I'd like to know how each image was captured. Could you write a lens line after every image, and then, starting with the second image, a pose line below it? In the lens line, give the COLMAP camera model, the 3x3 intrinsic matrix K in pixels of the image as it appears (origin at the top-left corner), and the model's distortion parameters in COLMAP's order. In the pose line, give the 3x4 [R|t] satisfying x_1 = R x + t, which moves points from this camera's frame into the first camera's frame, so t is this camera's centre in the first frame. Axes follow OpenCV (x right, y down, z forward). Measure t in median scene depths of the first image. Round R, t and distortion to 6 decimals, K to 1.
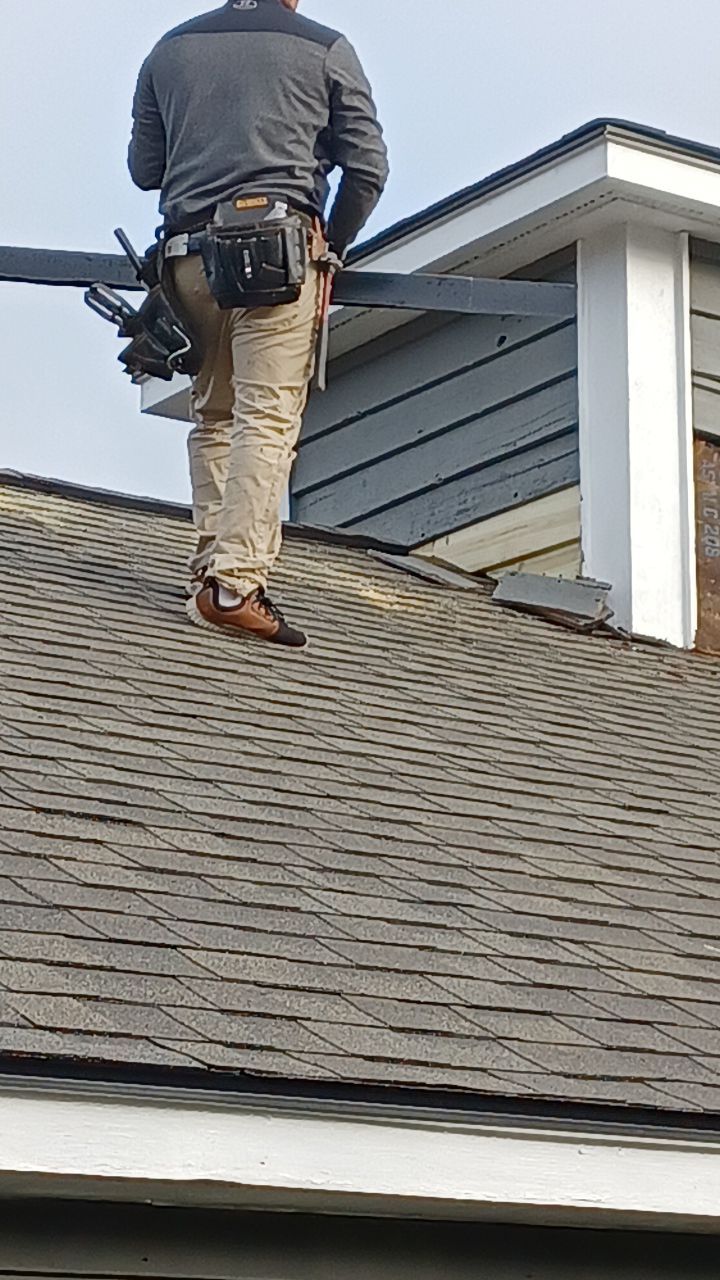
lens RADIAL K [[3424.1, 0, 360.0], [0, 3424.1, 640.0], [0, 0, 1]] dist [0.034177, 0.069706]
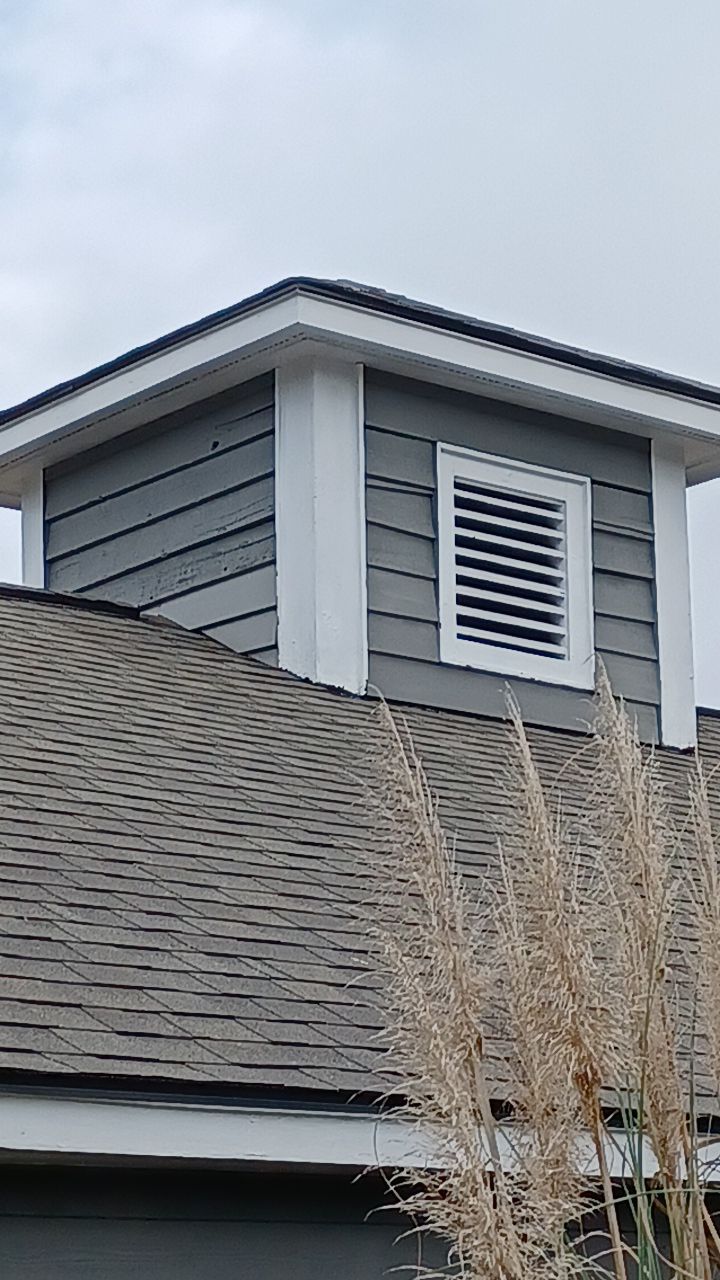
lens RADIAL K [[2956.8, 0, 360.0], [0, 2956.8, 640.0], [0, 0, 1]] dist [0.042147, 0.101341]
pose [[0.996266, 0.004857, 0.086200, 0.002249], [-0.005192, 0.999980, 0.003659, -0.036582], [-0.086181, -0.004093, 0.996271, -0.147308]]
